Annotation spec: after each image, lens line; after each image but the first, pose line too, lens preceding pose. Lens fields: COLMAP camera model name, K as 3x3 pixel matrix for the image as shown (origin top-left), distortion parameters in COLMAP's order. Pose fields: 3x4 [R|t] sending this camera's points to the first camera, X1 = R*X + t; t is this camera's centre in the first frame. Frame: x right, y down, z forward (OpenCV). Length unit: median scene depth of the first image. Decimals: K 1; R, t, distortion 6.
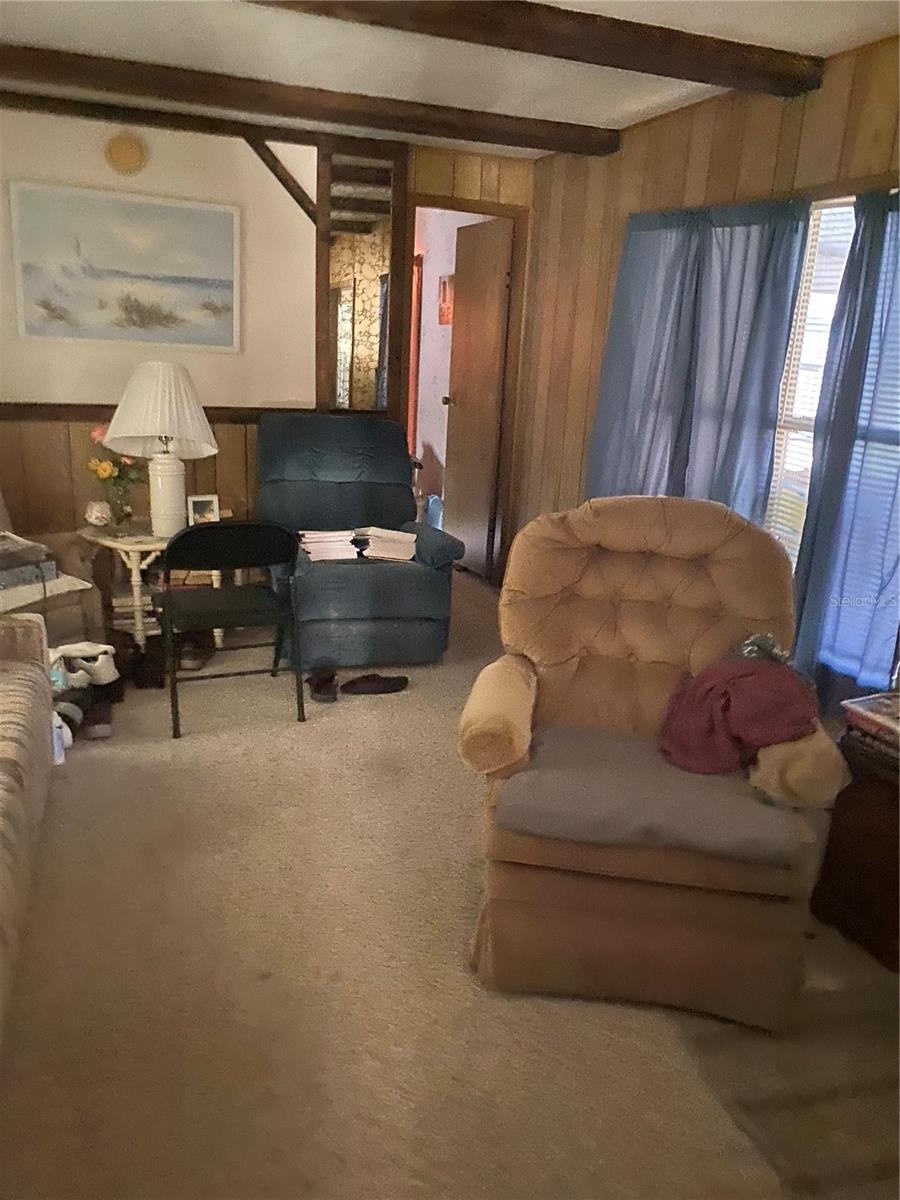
lens RADIAL K [[914.5, 0, 445.2], [0, 914.5, 606.6], [0, 0, 1]] dist [0.015607, -0.025173]
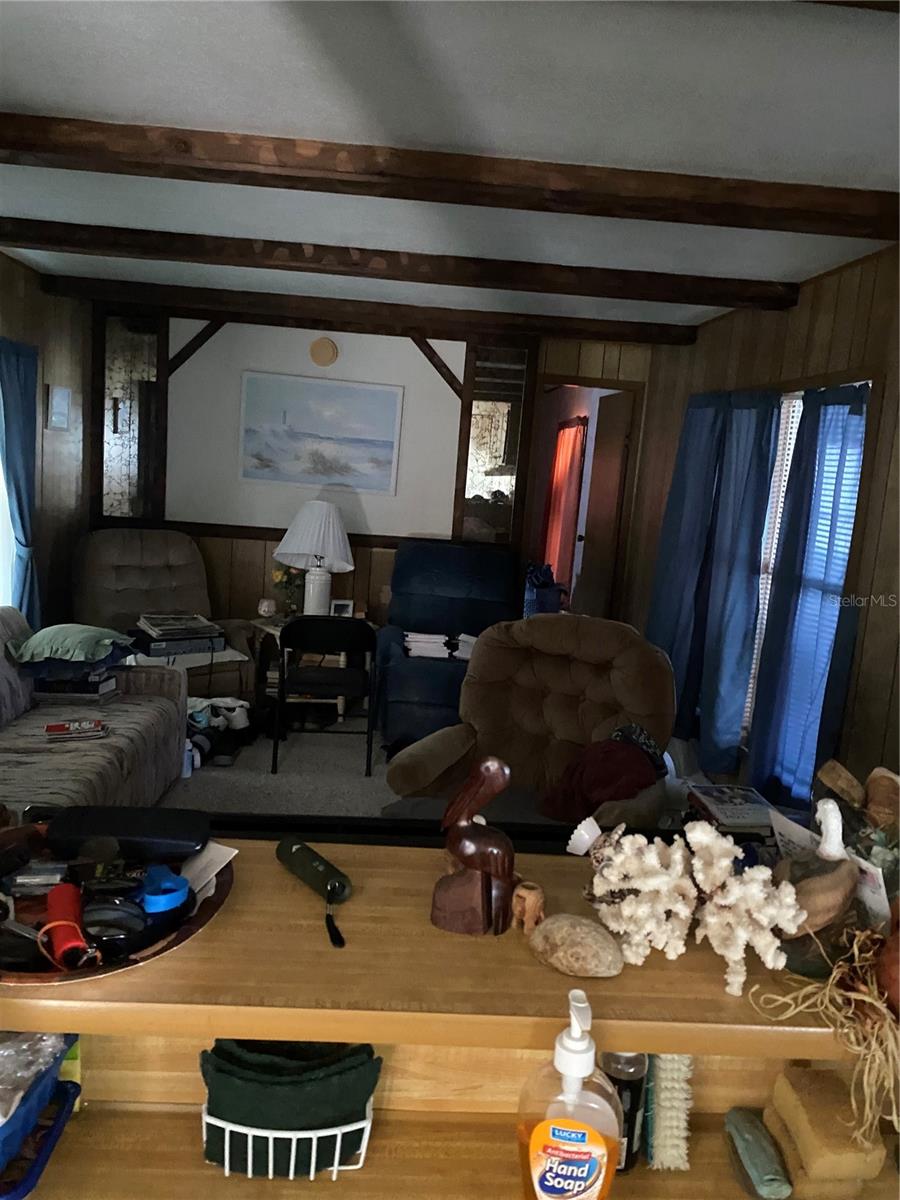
lens RADIAL K [[914.5, 0, 447.7], [0, 914.5, 598.2], [0, 0, 1]] dist [0.015607, -0.025173]
pose [[0.949093, 0.066025, -0.307998, 0.287770], [-0.111268, 0.985023, -0.131715, 0.032031], [0.294689, 0.159281, 0.942225, -0.192780]]
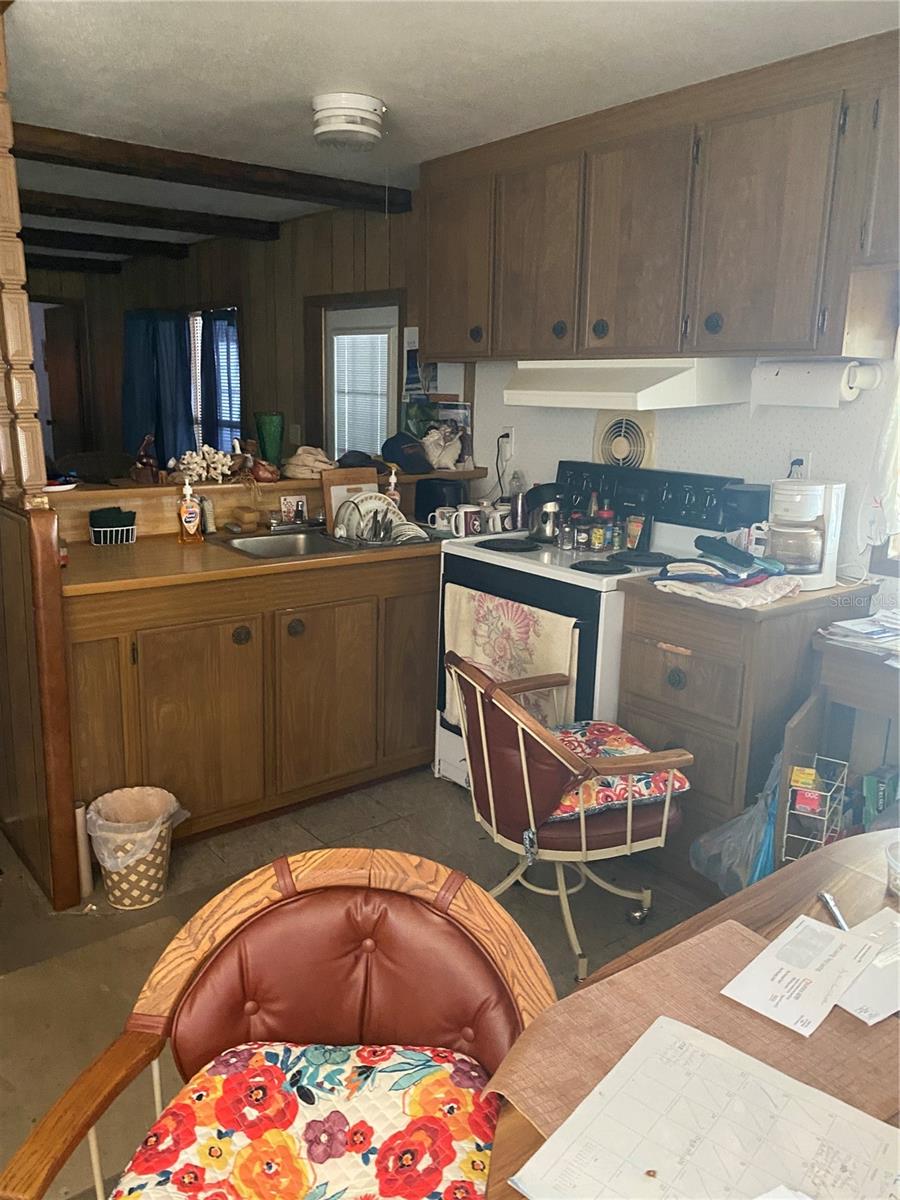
lens RADIAL K [[914.5, 0, 446.7], [0, 914.5, 604.7], [0, 0, 1]] dist [0.015607, -0.025173]
pose [[0.954528, -0.098263, 0.281461, 0.241806], [0.108819, 0.993816, -0.022082, 0.240454], [-0.277550, 0.051706, 0.959319, -0.833064]]
